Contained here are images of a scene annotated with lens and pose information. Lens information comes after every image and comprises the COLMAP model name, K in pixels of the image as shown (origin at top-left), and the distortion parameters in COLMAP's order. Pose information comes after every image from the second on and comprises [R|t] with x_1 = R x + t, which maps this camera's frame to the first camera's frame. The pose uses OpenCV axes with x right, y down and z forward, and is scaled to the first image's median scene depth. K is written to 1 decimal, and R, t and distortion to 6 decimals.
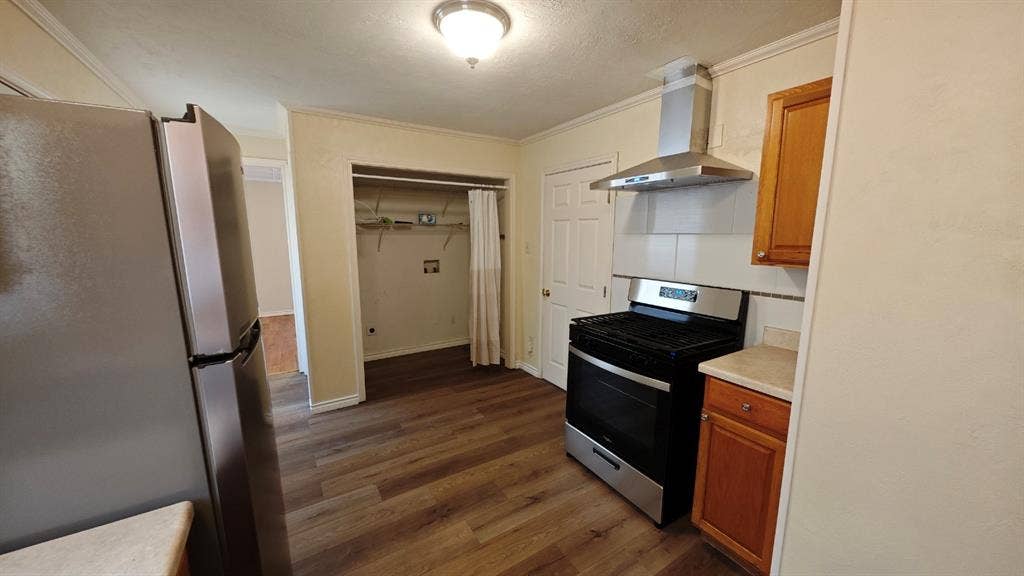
lens RADIAL K [[363.5, 0, 516.1], [0, 363.5, 281.8], [0, 0, 1]] dist [0.000459, -0.000704]
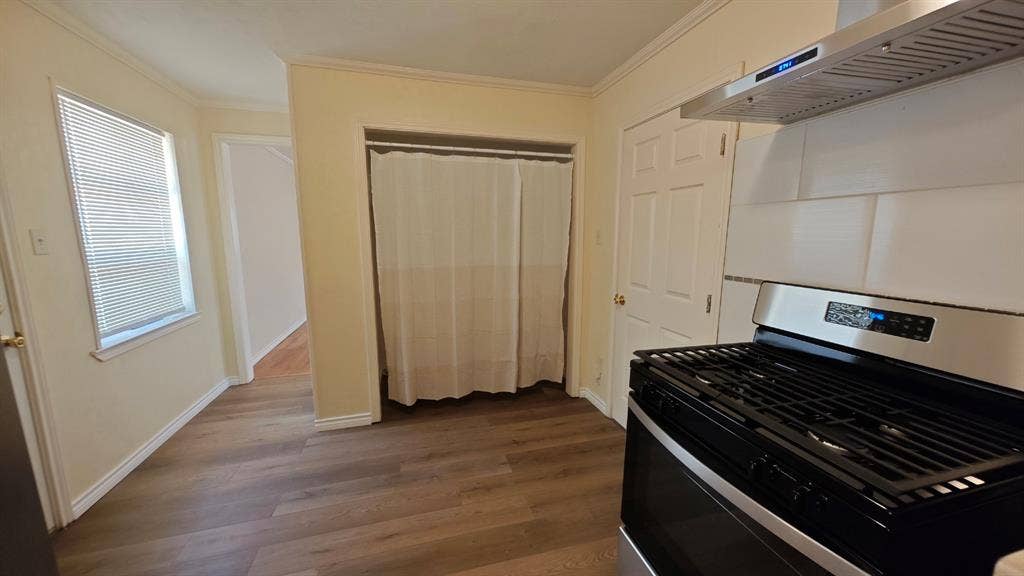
lens RADIAL K [[363.5, 0, 513.9], [0, 363.5, 285.4], [0, 0, 1]] dist [0.000459, -0.000704]
pose [[0.958184, 0.036084, -0.283867, 0.108618], [-0.032987, 0.999333, 0.015687, -0.002418], [0.284244, -0.005668, 0.958735, 0.342748]]
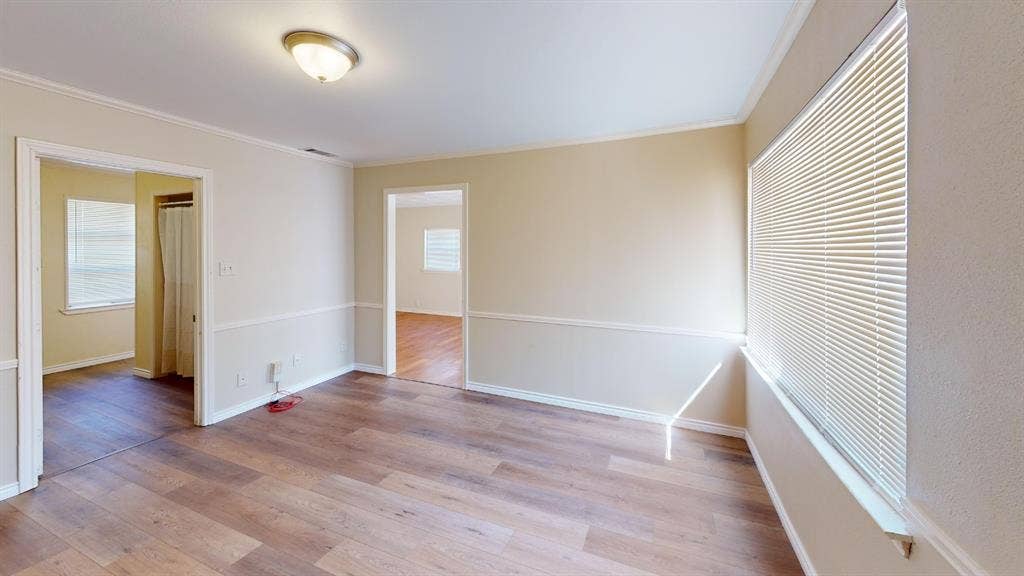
lens RADIAL K [[363.5, 0, 512.6], [0, 363.5, 285.8], [0, 0, 1]] dist [0.000459, -0.000704]
pose [[0.564969, 0.079399, -0.821283, 1.510256], [-0.108168, 0.993896, 0.021677, -0.185299], [0.817991, 0.076590, 0.570109, 1.450719]]
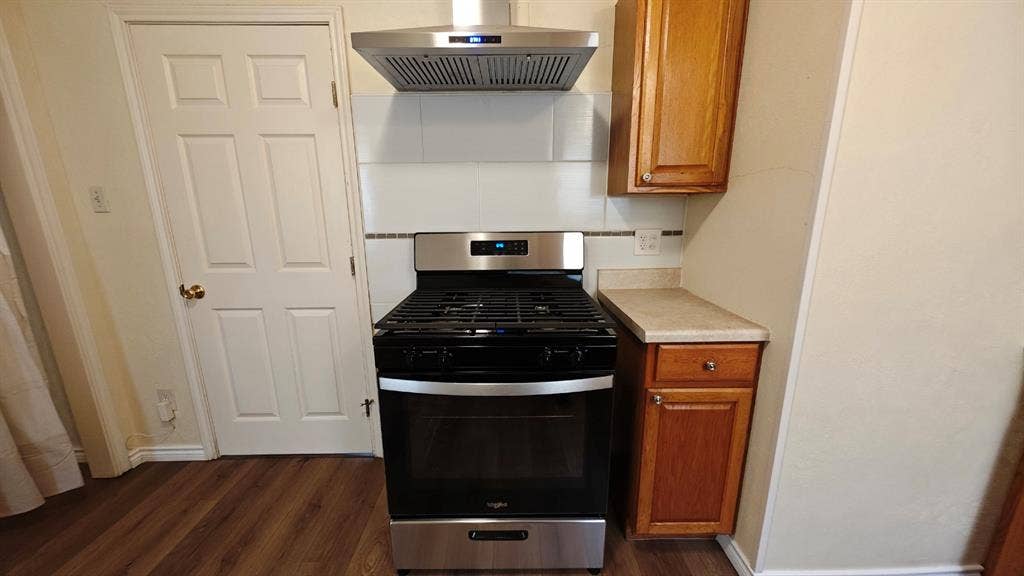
lens RADIAL K [[363.5, 0, 510.7], [0, 363.5, 285.5], [0, 0, 1]] dist [0.000459, -0.000704]
pose [[0.534053, -0.197339, 0.822098, -0.112621], [0.123328, 0.980160, 0.155165, -0.001469], [-0.836407, 0.018522, 0.547795, 0.491801]]
